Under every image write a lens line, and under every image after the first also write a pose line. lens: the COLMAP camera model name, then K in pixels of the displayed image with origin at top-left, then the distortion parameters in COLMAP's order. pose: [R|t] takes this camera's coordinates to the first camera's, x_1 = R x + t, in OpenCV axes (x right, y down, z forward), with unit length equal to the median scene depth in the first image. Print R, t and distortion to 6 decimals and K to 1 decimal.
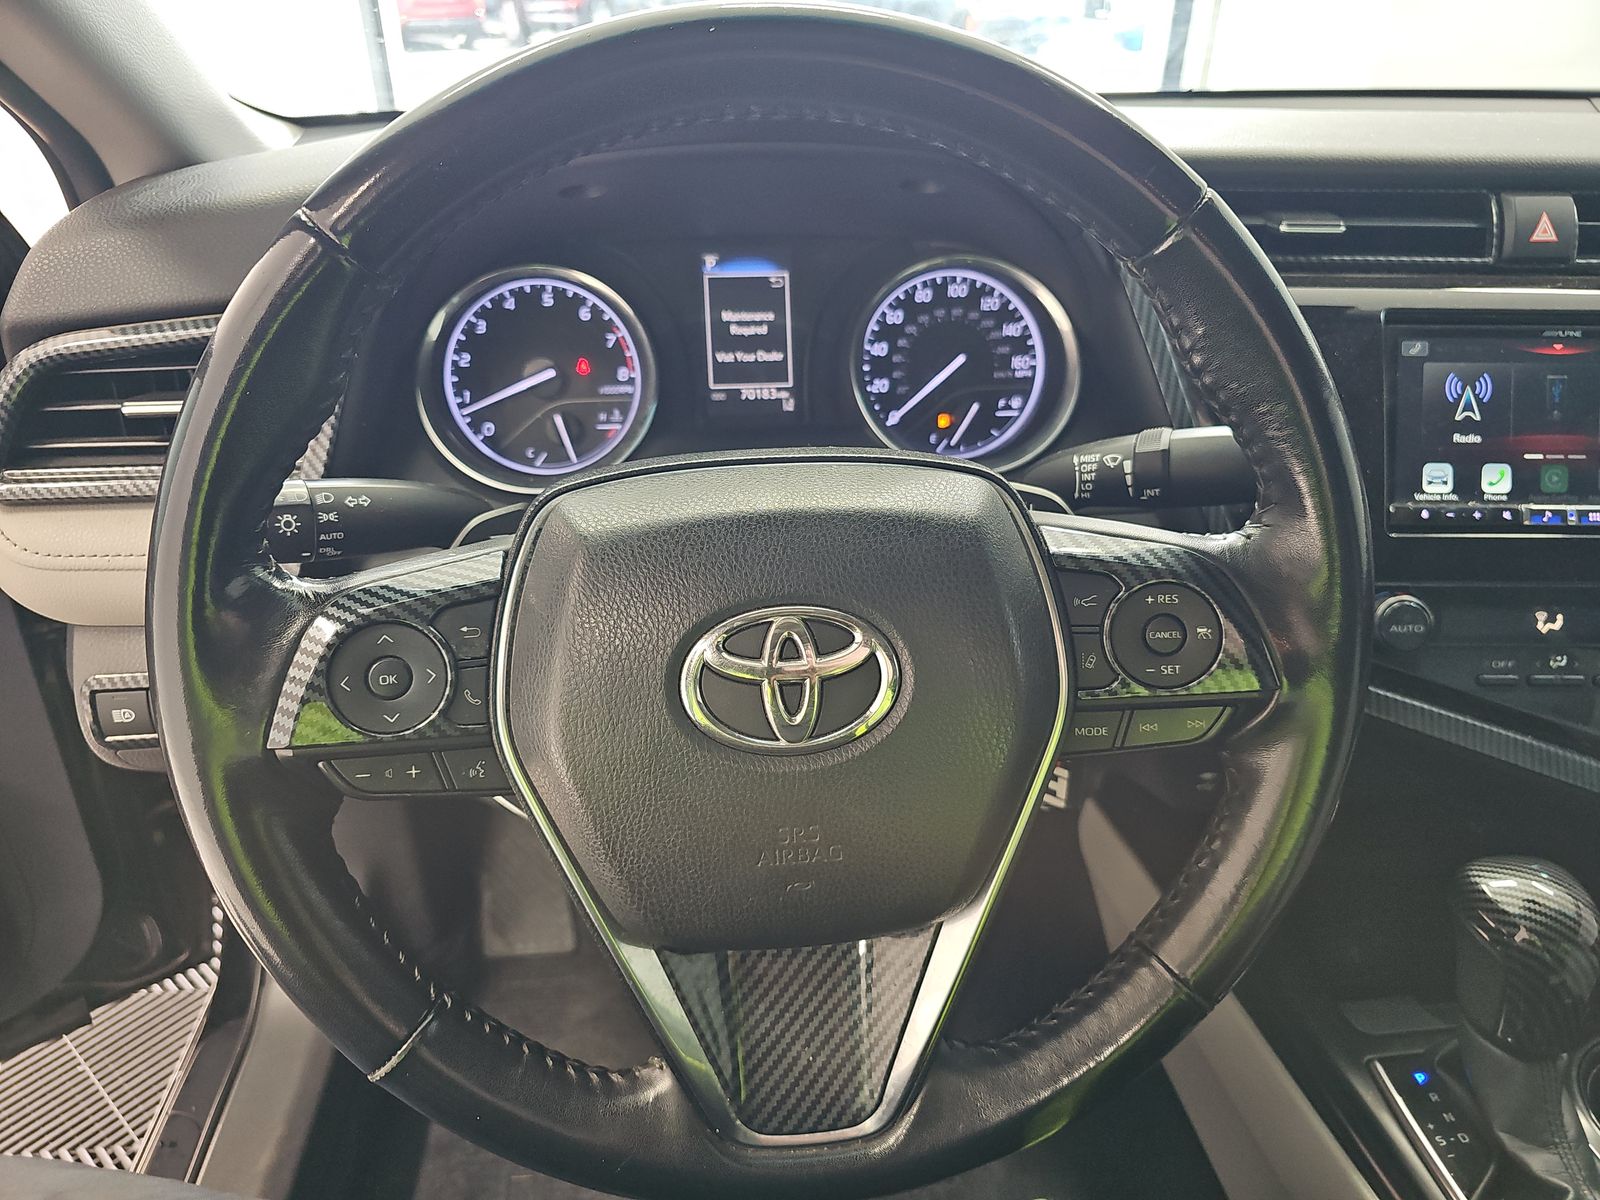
lens RADIAL K [[1072.7, 0, 803.9], [0, 1072.7, 608.1], [0, 0, 1]] dist [-0.002020, -0.023414]
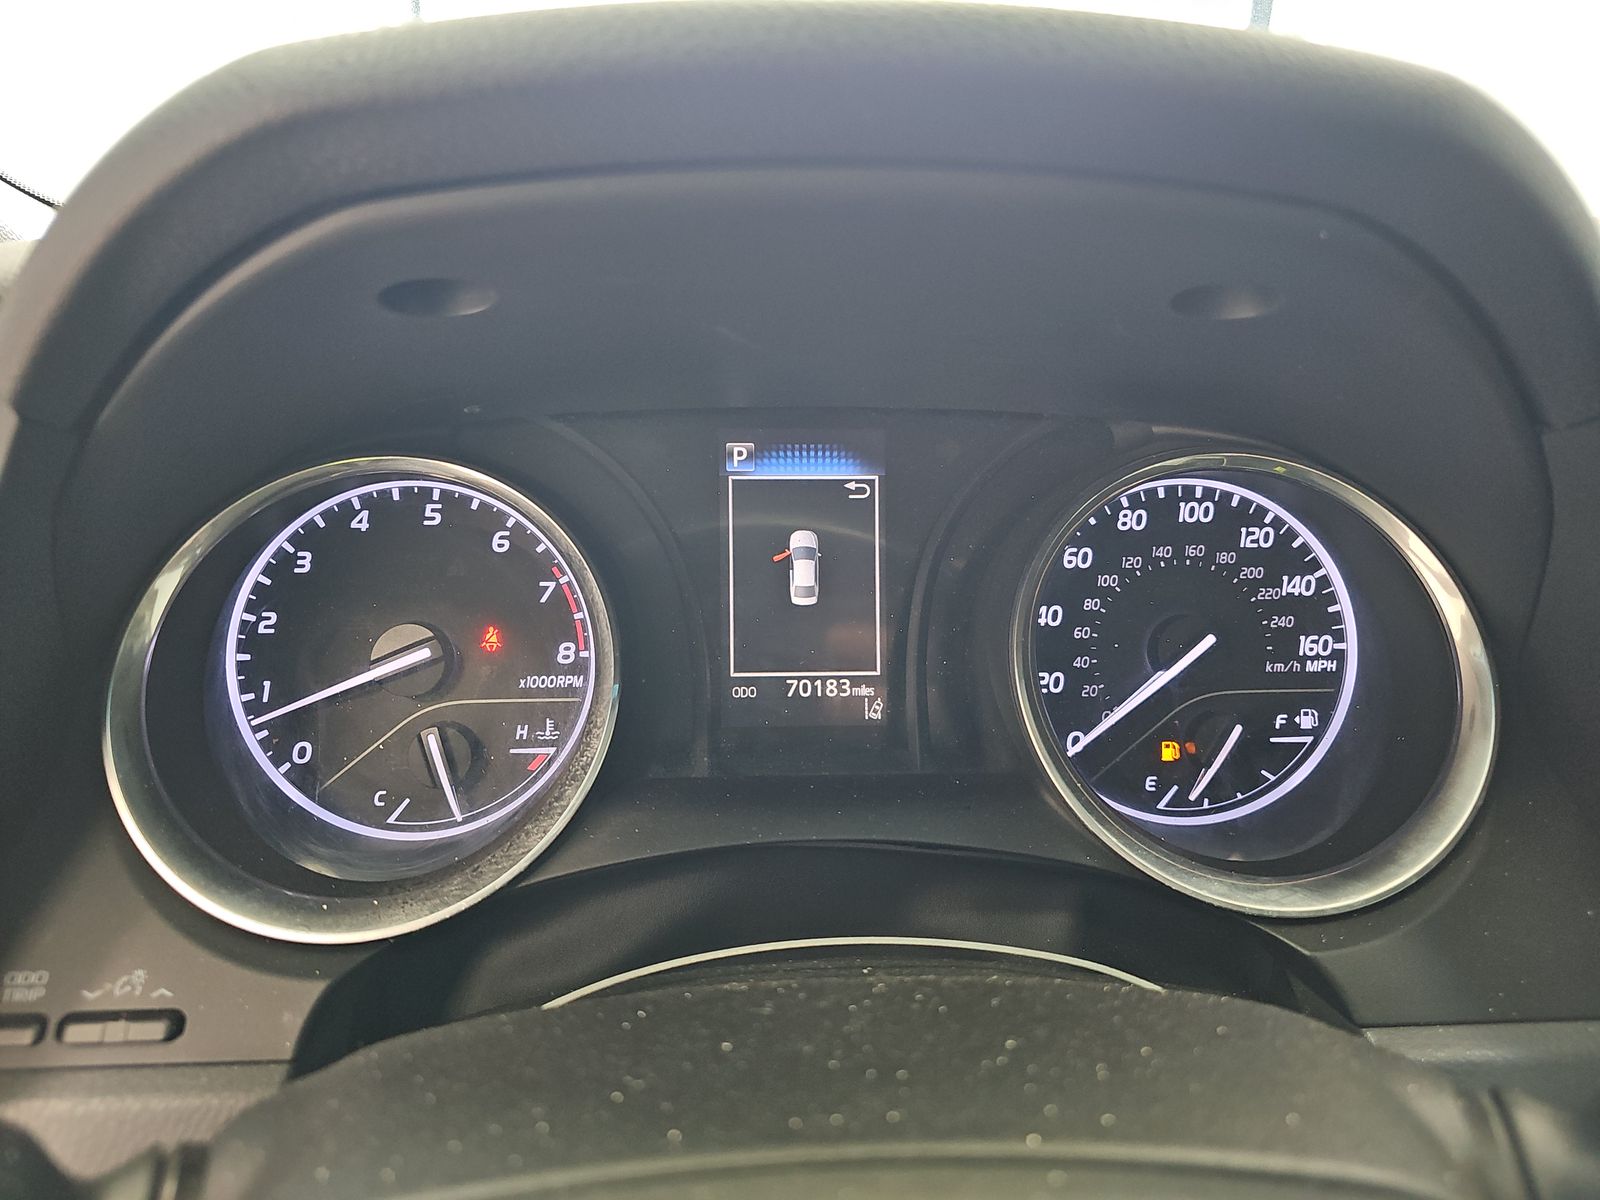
lens RADIAL K [[1072.7, 0, 797.4], [0, 1072.7, 593.3], [0, 0, 1]] dist [-0.002020, -0.023414]
pose [[0.998847, 0.023204, -0.042022, -0.032926], [-0.030612, 0.982210, -0.185276, -0.152709], [0.036976, 0.186348, 0.981788, 0.479455]]
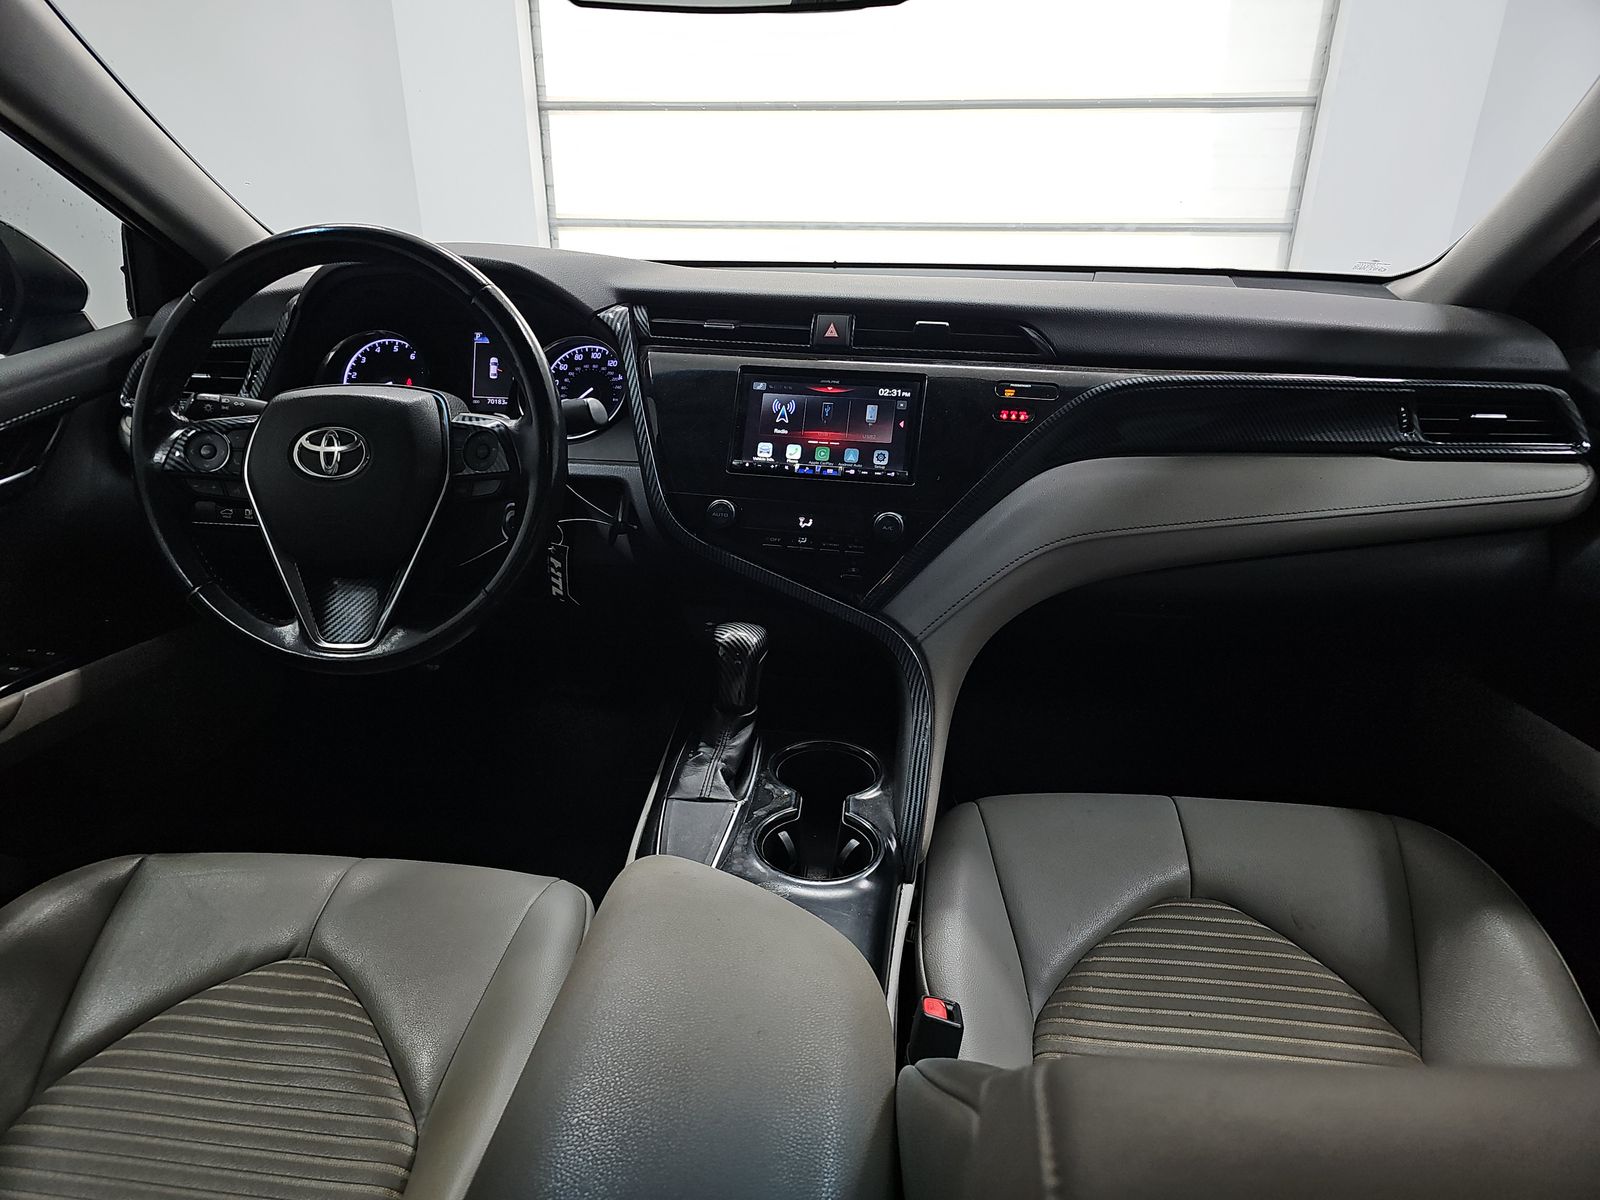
lens RADIAL K [[1072.7, 0, 802.2], [0, 1072.7, 602.6], [0, 0, 1]] dist [-0.002020, -0.023414]
pose [[0.980299, 0.089567, -0.176043, 0.902755], [-0.111429, 0.986683, -0.118489, 0.337329], [0.163086, 0.135770, 0.977225, -0.783518]]
